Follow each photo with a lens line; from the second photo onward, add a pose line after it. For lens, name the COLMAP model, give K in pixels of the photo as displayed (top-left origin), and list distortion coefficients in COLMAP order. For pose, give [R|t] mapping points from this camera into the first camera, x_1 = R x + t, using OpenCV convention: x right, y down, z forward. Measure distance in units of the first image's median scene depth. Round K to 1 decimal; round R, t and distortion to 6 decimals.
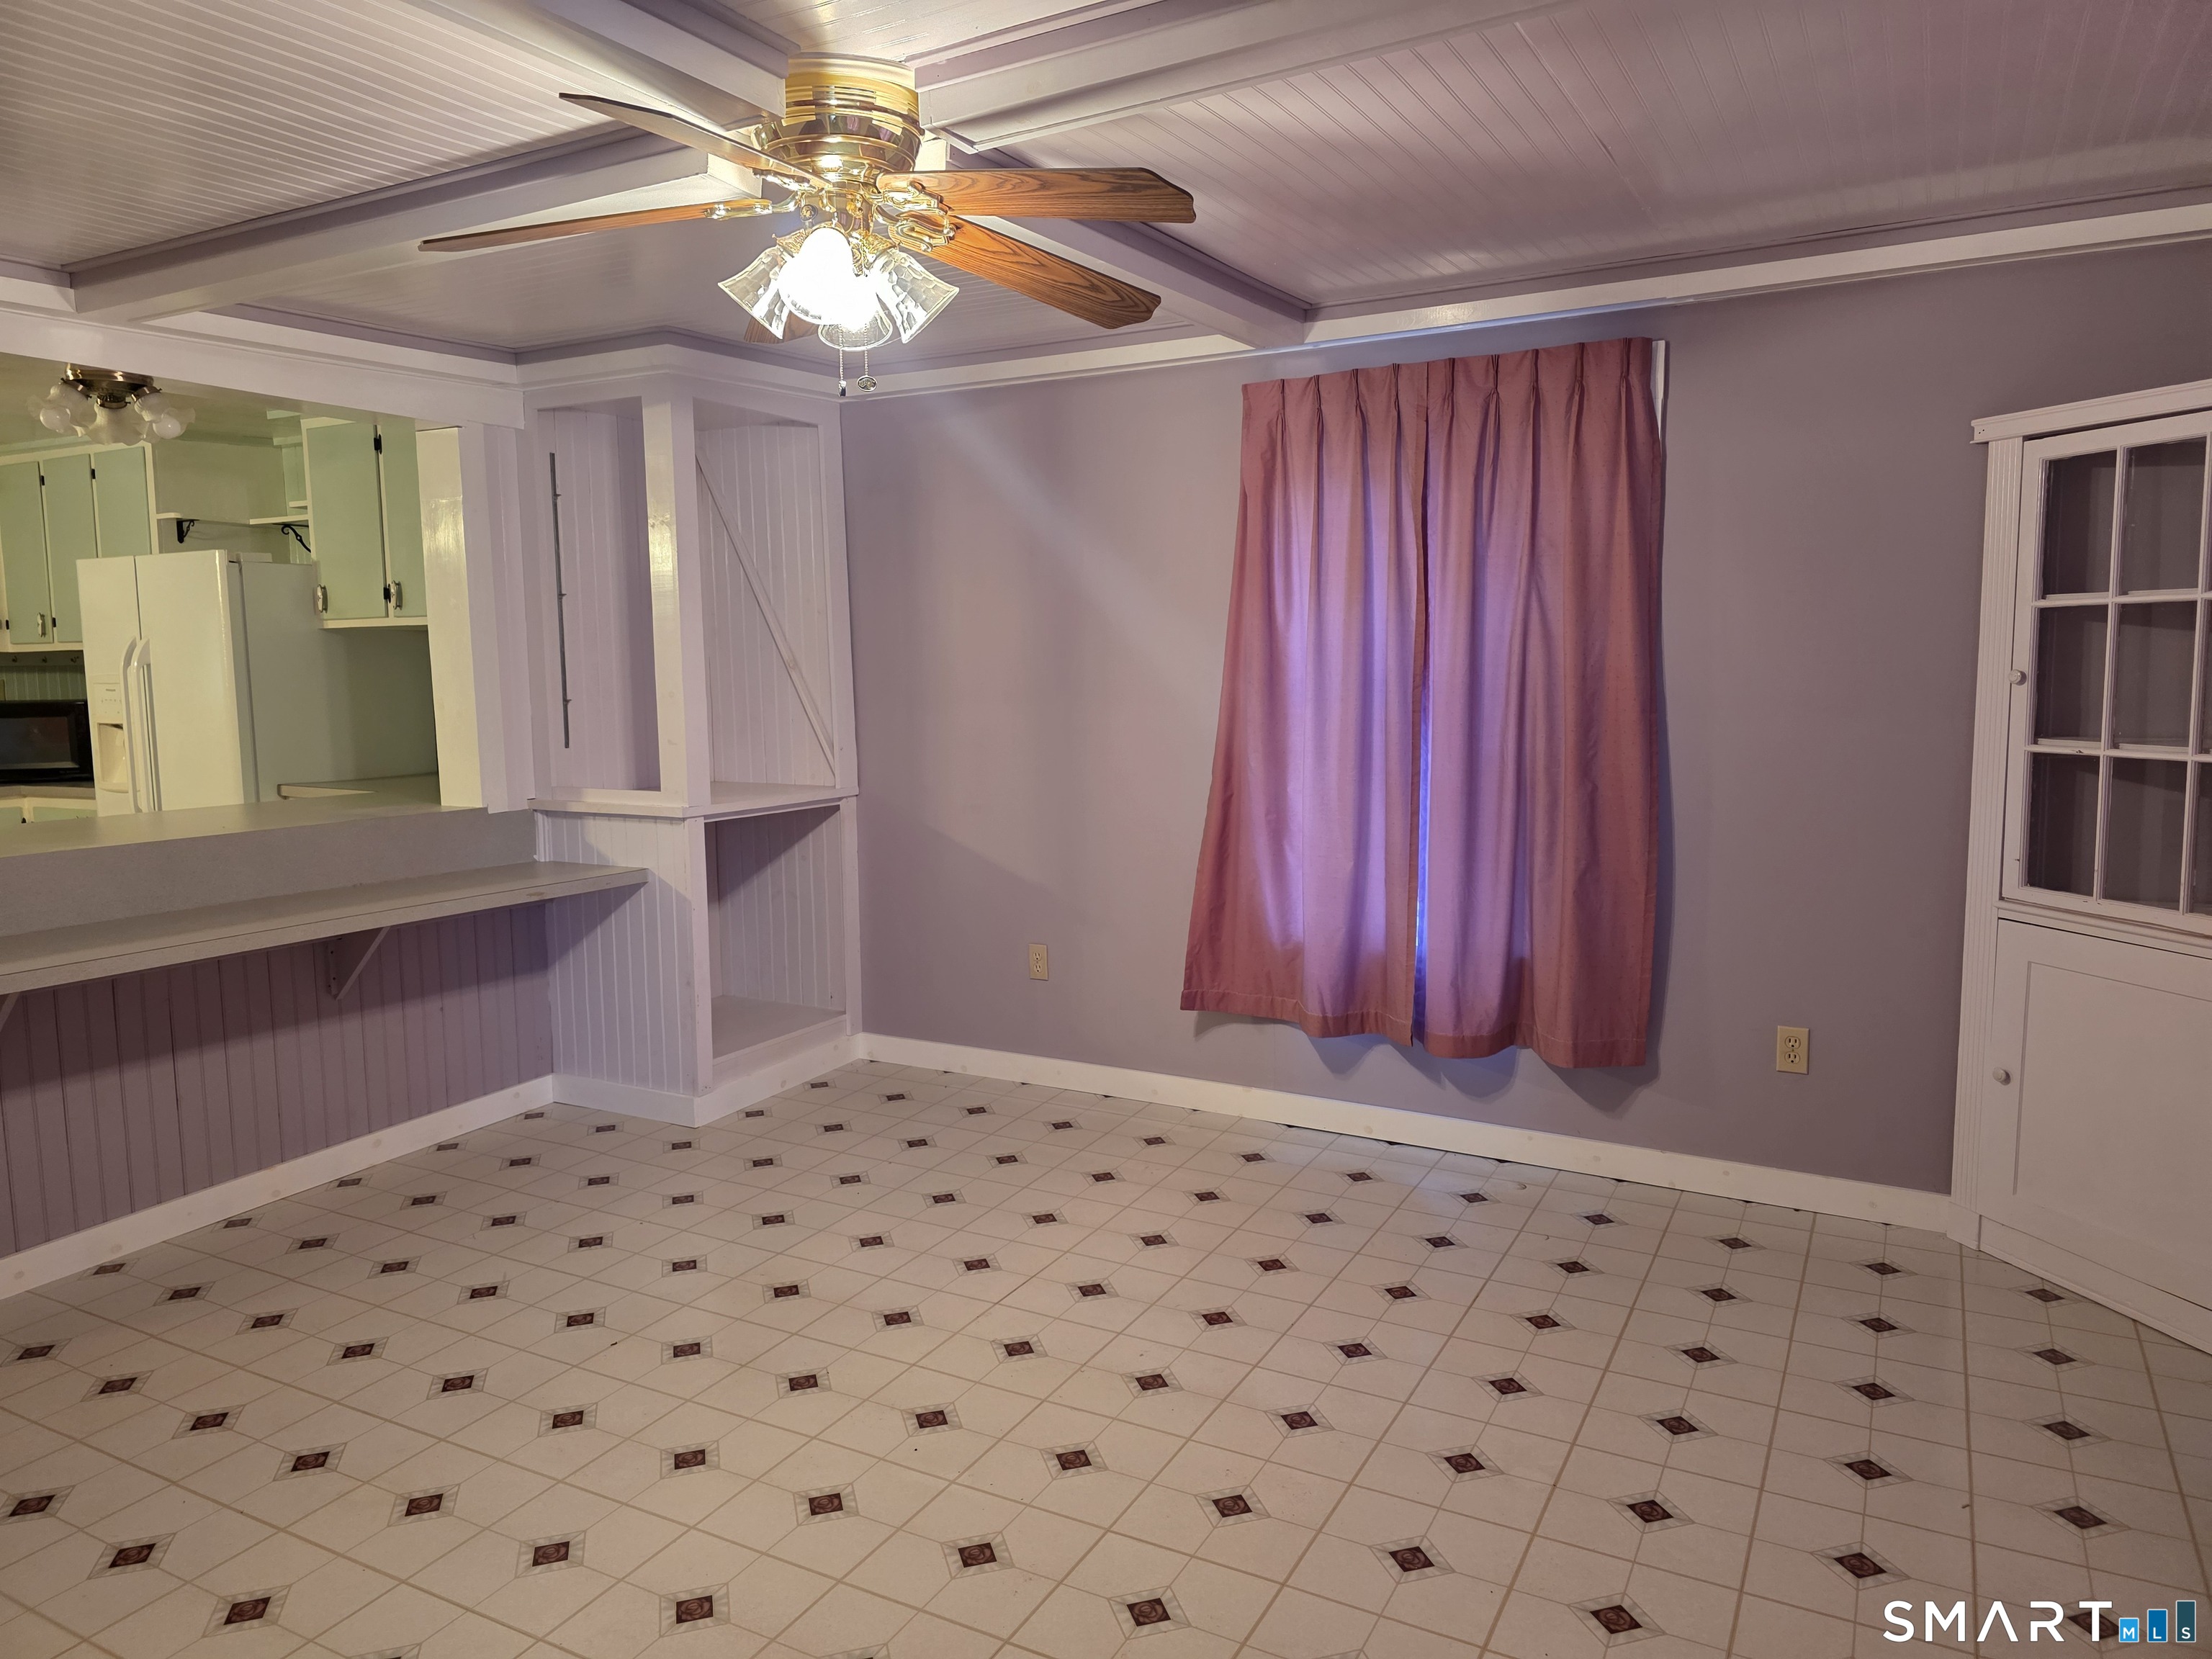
lens RADIAL K [[1482.7, 0, 1110.2], [0, 1482.7, 796.5], [0, 0, 1]] dist [0.045321, -0.000667]
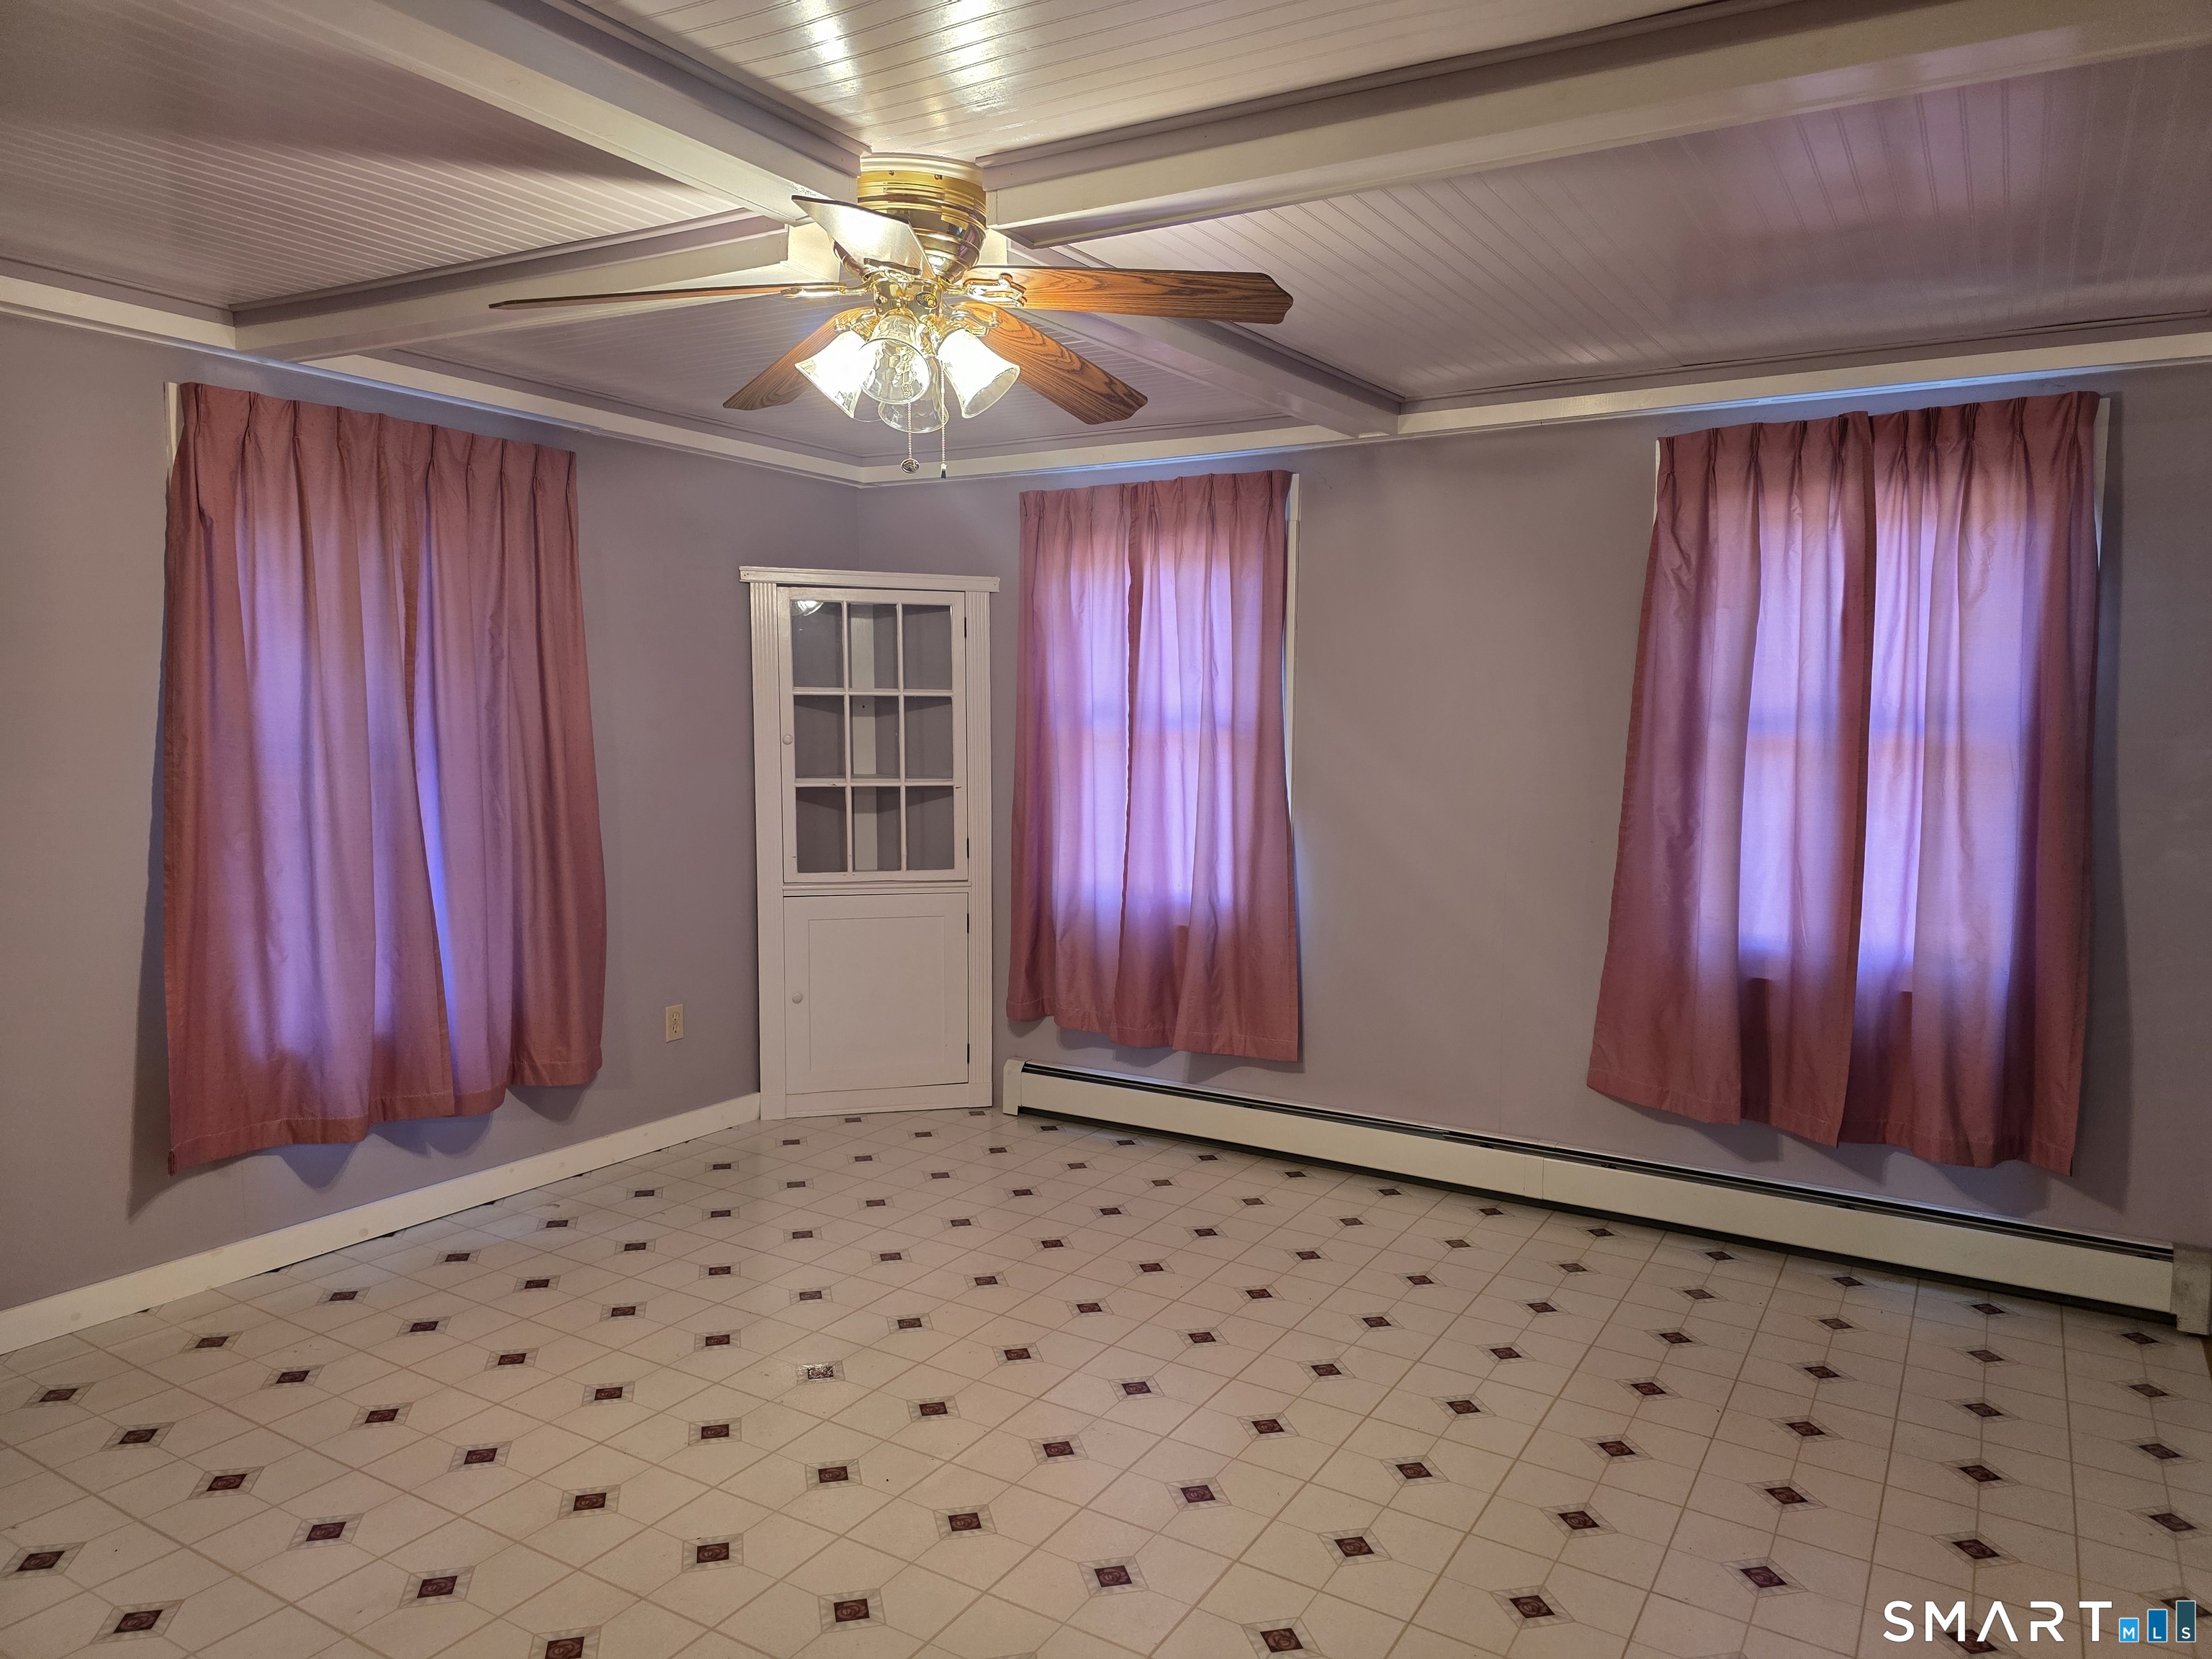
lens RADIAL K [[1443.8, 0, 1106.0], [0, 1443.8, 829.5], [0, 0, 1]] dist [0.046666, -0.001202]
pose [[0.064646, -0.067337, 0.995634, -0.777540], [0.089515, 0.994090, 0.061421, -0.043772], [-0.993885, 0.085154, 0.070292, 0.522985]]
